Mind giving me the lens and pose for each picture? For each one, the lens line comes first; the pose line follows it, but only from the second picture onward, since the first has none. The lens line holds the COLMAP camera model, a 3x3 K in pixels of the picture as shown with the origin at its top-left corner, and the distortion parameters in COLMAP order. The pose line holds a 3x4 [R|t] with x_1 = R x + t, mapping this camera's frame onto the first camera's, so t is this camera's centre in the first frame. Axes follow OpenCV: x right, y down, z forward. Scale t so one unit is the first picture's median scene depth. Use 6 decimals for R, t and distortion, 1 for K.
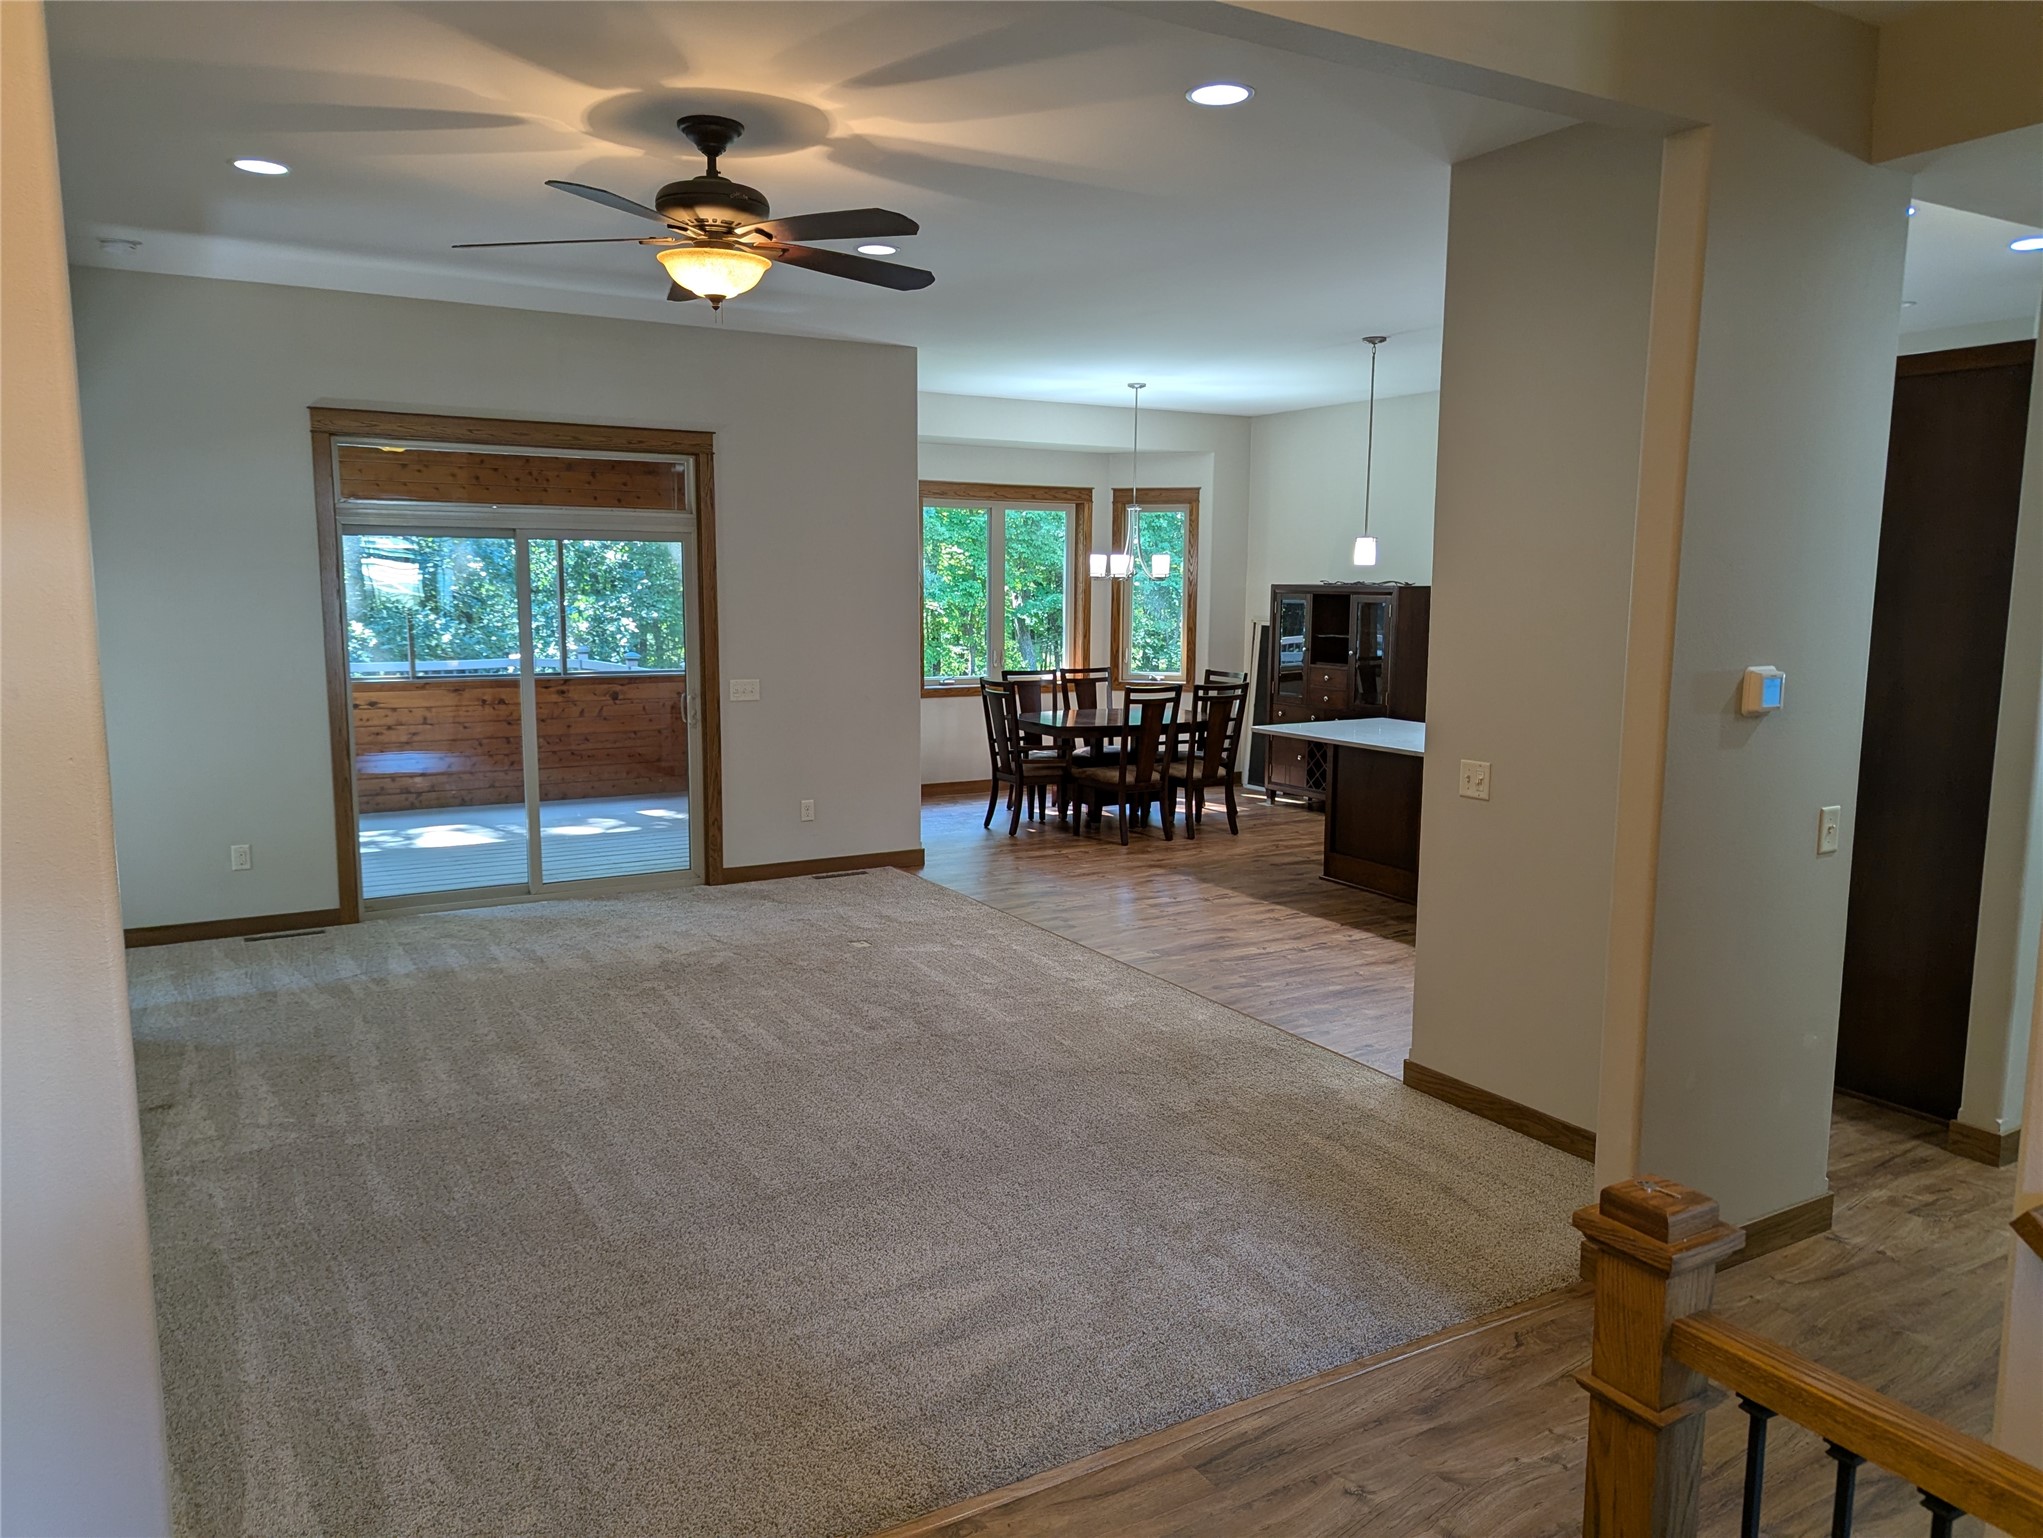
lens RADIAL K [[1435.0, 0, 1025.9], [0, 1435.0, 779.1], [0, 0, 1]] dist [0.027696, -0.011141]
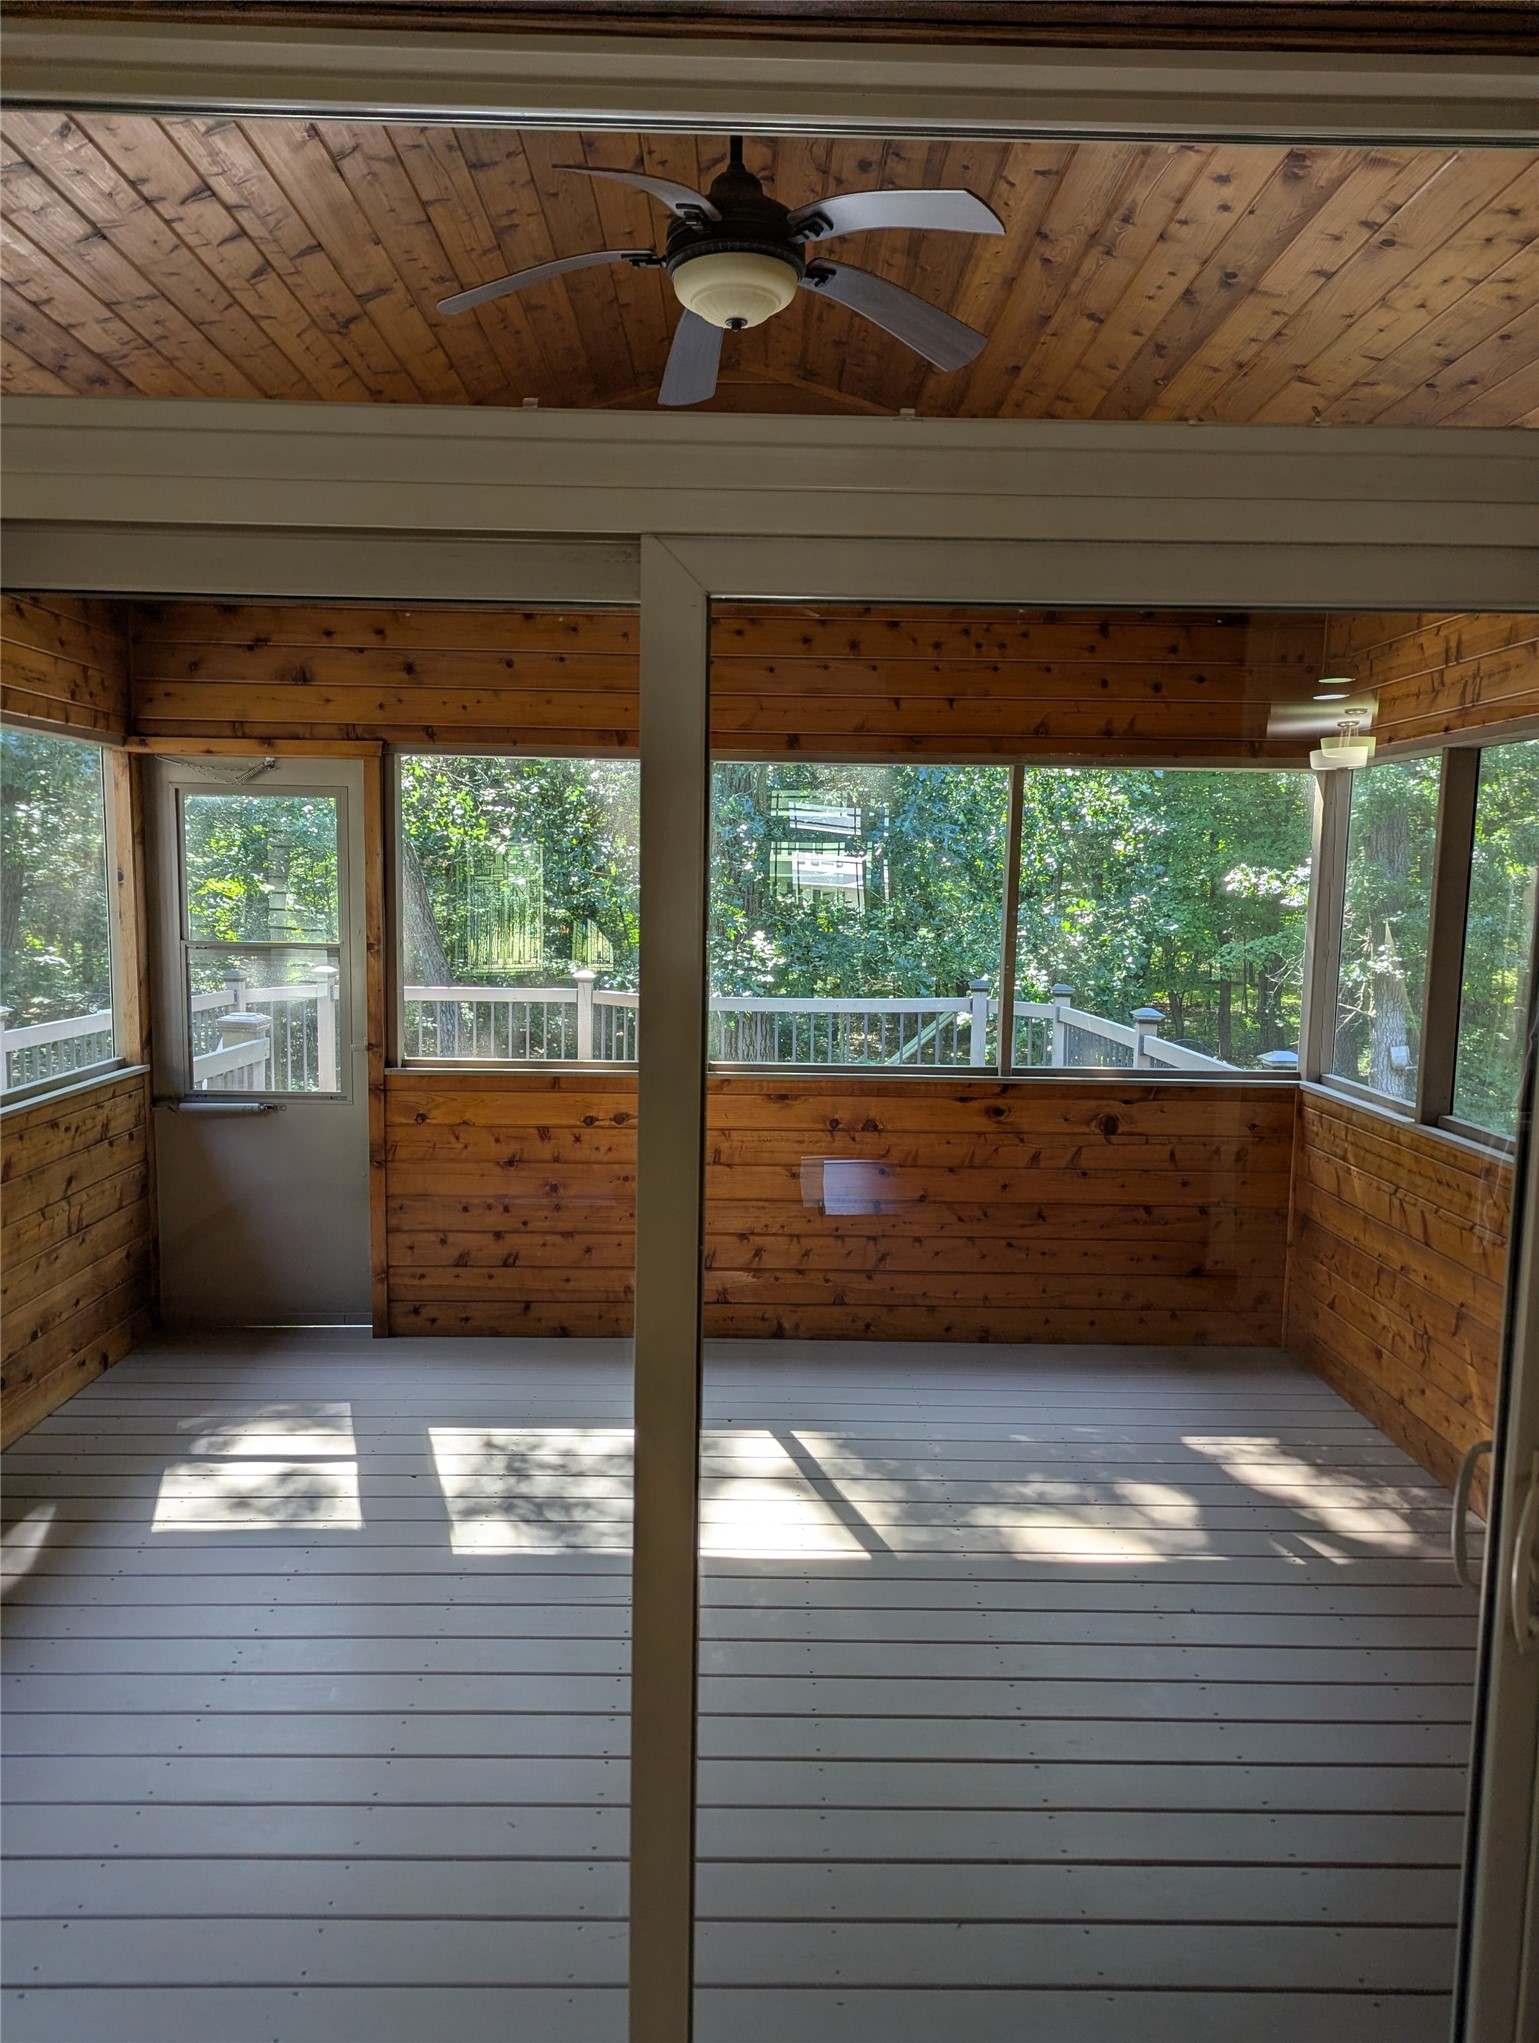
lens RADIAL K [[1435.0, 0, 767.8], [0, 1435.0, 1031.8], [0, 0, 1]] dist [0.027696, -0.011141]
pose [[0.870464, 0.066535, -0.487714, -0.163126], [-0.083467, 0.996425, -0.013035, -0.073390], [0.485104, 0.052055, 0.872906, 0.559627]]
